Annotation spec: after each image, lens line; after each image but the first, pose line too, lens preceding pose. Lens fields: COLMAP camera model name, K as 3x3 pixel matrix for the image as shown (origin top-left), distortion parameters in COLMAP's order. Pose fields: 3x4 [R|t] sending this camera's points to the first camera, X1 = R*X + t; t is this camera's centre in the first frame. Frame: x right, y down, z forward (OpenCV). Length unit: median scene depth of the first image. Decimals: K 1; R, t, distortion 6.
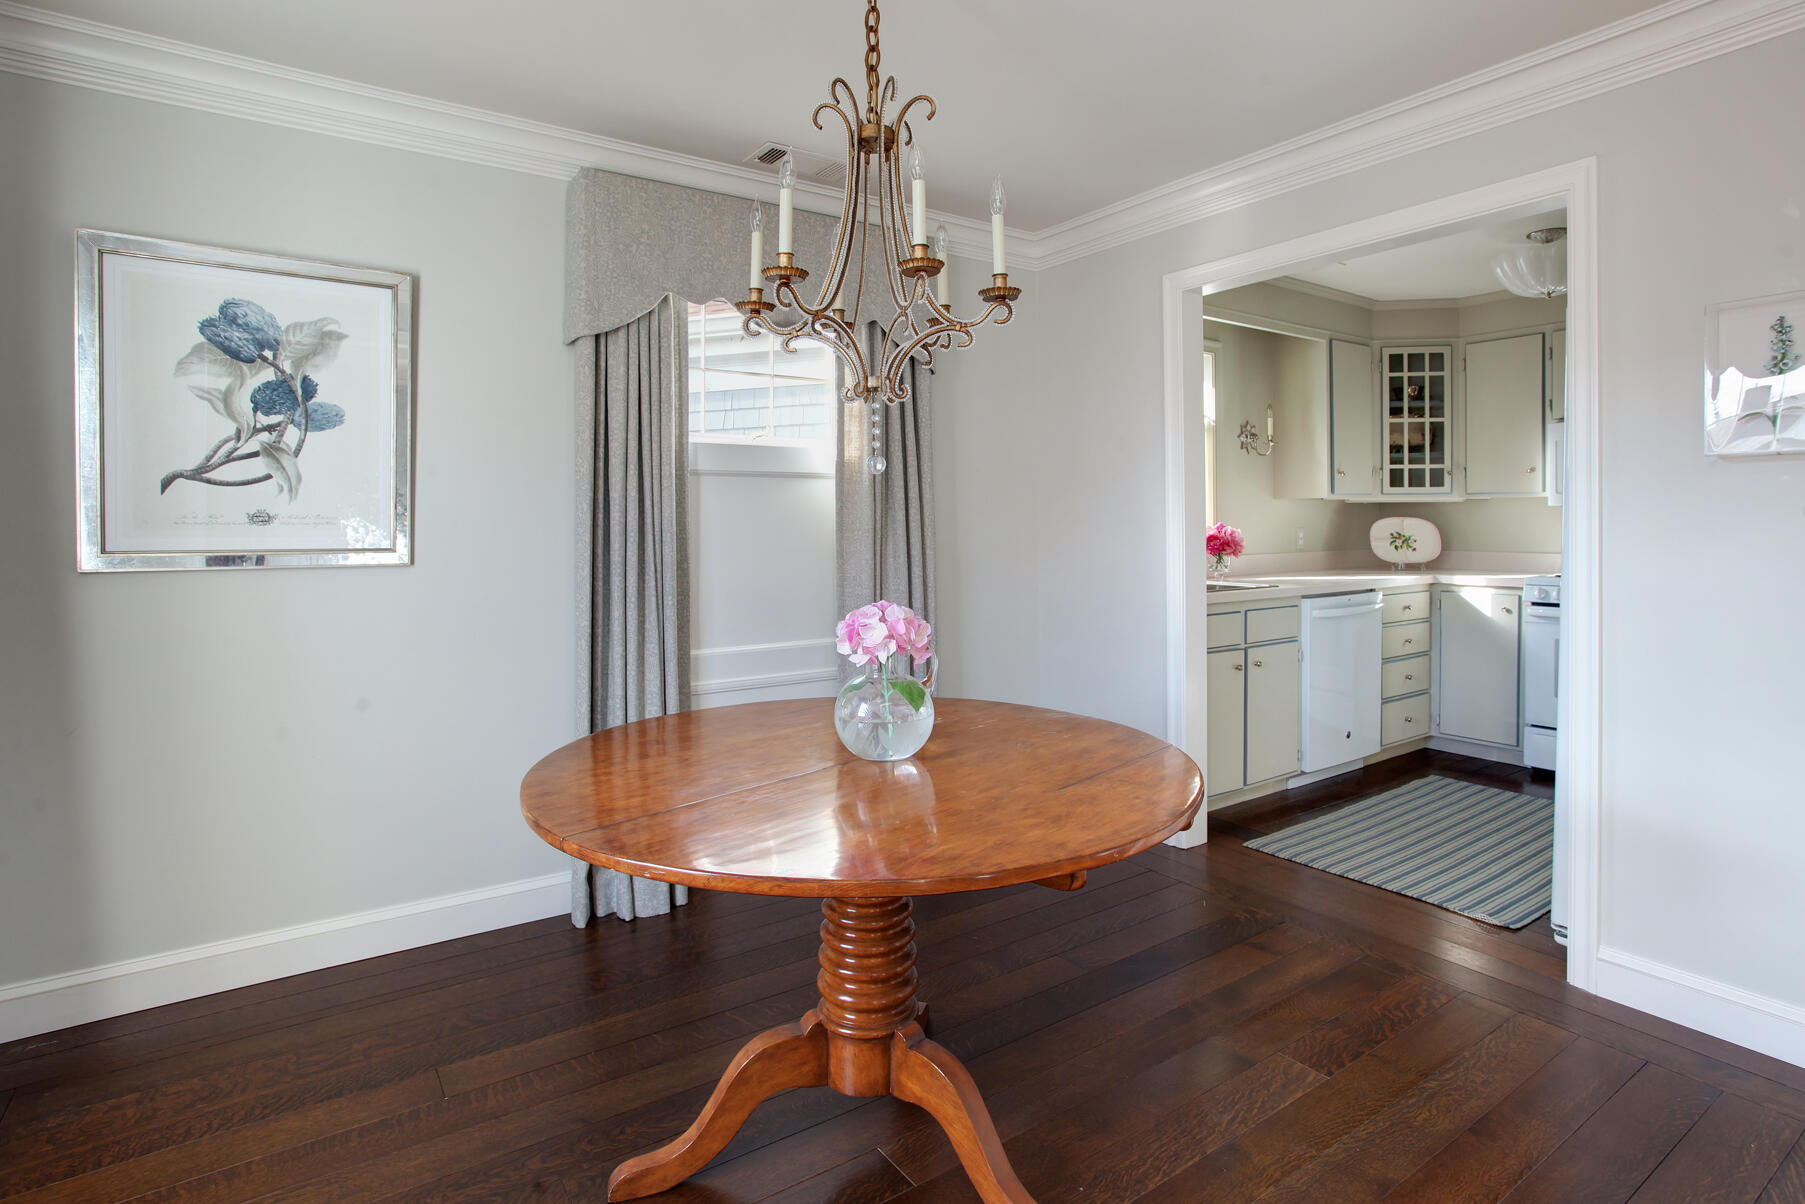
lens RADIAL K [[935.6, 0, 878.3], [0, 935.6, 537.3], [0, 0, 1]] dist [-0.068374, 0.036890]
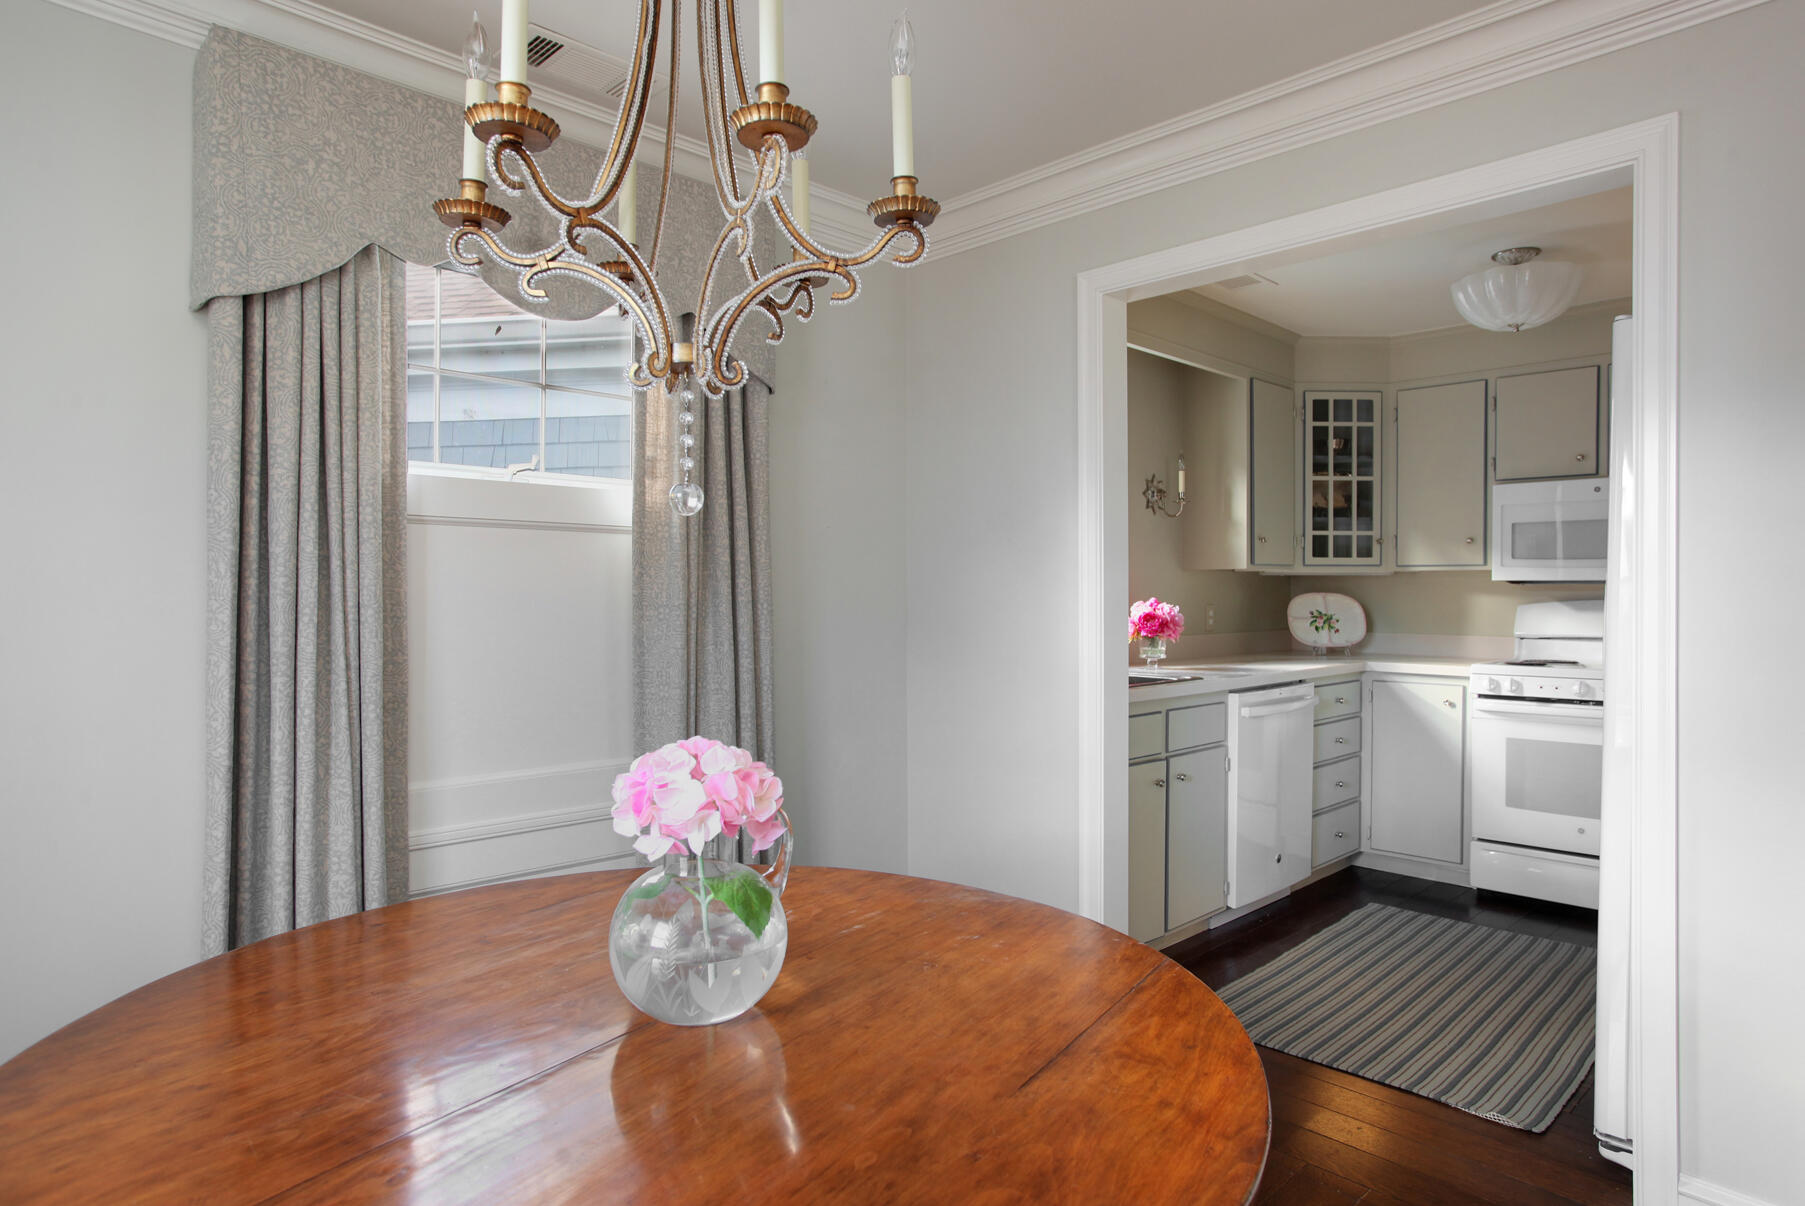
lens RADIAL K [[1060.0, 0, 902.5], [0, 1060.0, 603.0], [0, 0, 1]] dist [-0.014039, 0.000389]
pose [[0.981512, 0.006580, 0.191290, 0.001381], [-0.005194, 0.999956, -0.007748, -0.003421], [-0.191333, 0.006612, 0.981503, 0.136190]]
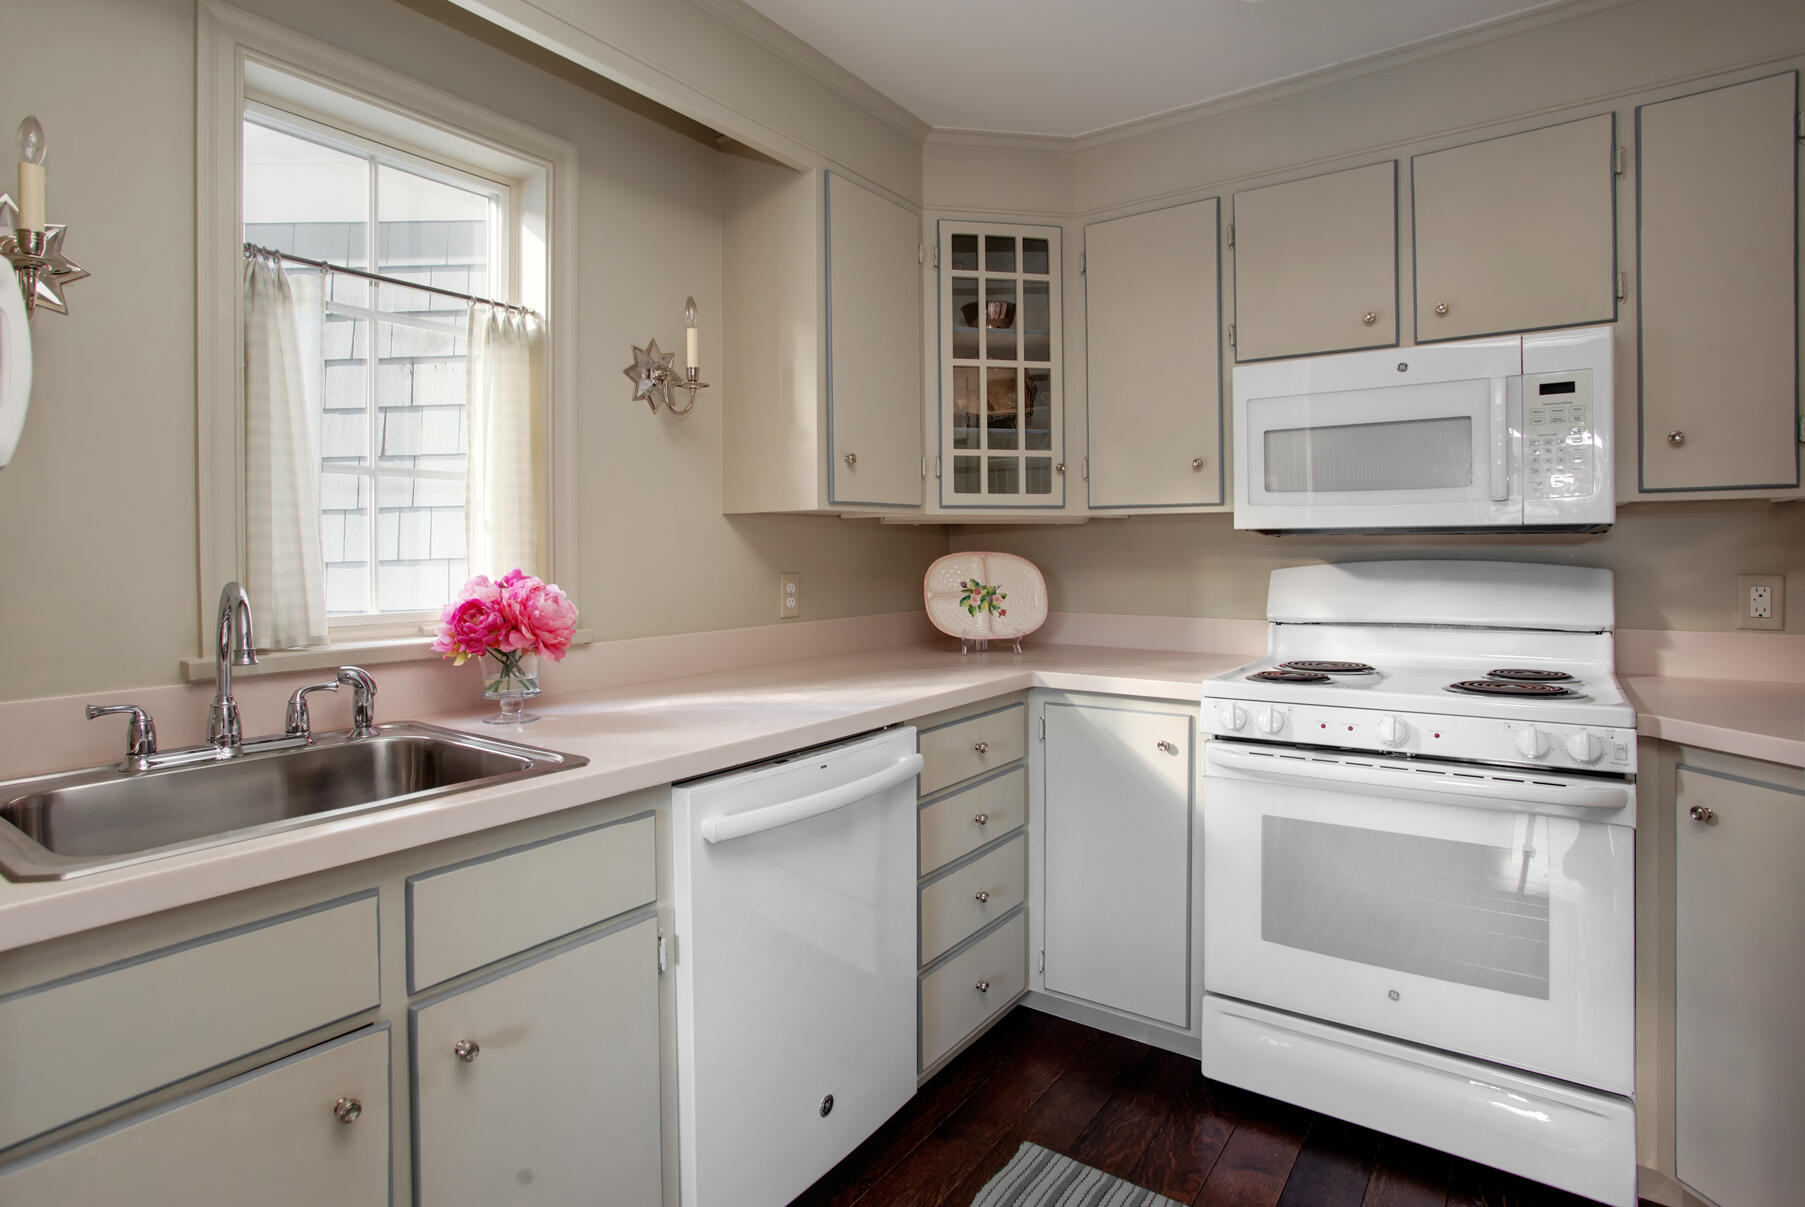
lens RADIAL K [[967.3, 0, 850.6], [0, 967.3, 549.8], [0, 0, 1]] dist [-0.068192, 0.046598]
pose [[0.945517, 0.002814, 0.325559, 0.377459], [0.003818, 0.999798, -0.019729, -0.014748], [-0.325549, 0.019897, 0.945316, 0.591384]]
